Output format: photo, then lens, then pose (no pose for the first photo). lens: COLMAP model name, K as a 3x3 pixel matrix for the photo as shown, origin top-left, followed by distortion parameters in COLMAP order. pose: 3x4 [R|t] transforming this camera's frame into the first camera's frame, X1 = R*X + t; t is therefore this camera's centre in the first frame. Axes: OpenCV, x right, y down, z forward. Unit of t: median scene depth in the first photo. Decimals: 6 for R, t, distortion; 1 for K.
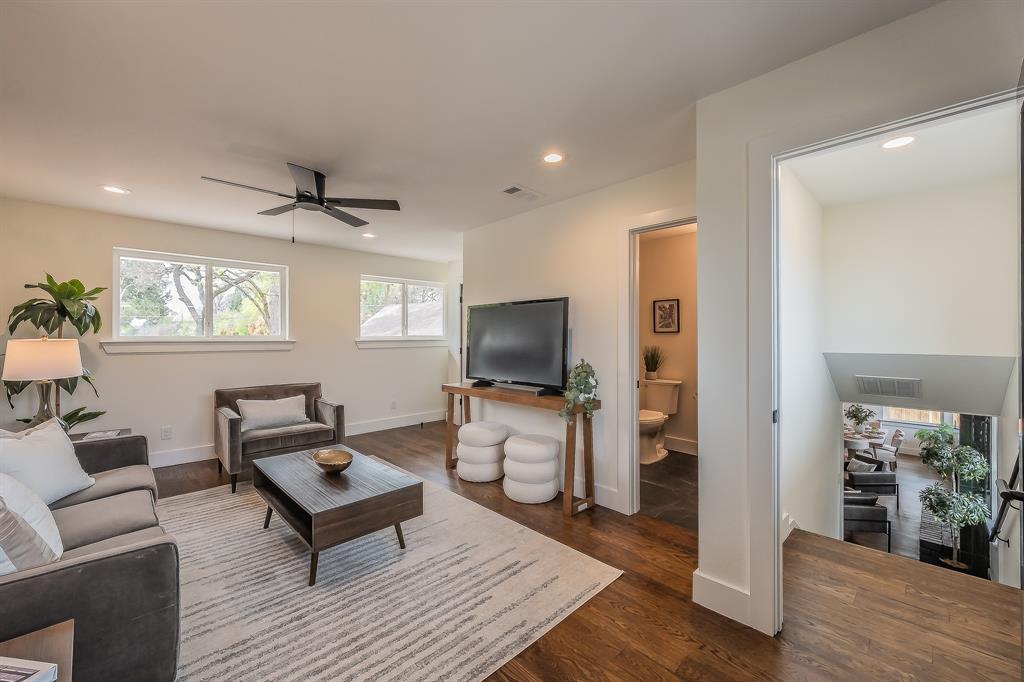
lens RADIAL K [[411.3, 0, 509.7], [0, 411.3, 338.5], [0, 0, 1]] dist [-0.001607, 0.000041]
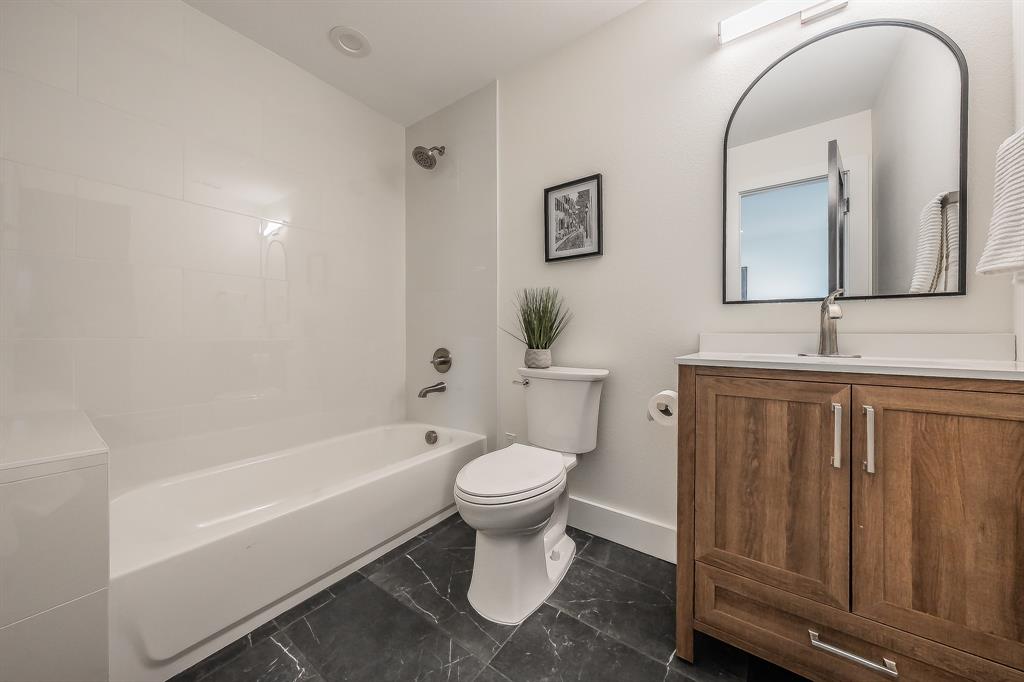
lens RADIAL K [[348.3, 0, 510.6], [0, 348.3, 341.0], [0, 0, 1]] dist [0.000094, -0.000001]
pose [[0.982731, 0.001210, 0.185035, 0.249937], [-0.001873, 0.999992, 0.003412, 0.071526], [-0.185029, -0.003699, 0.982726, 0.652902]]
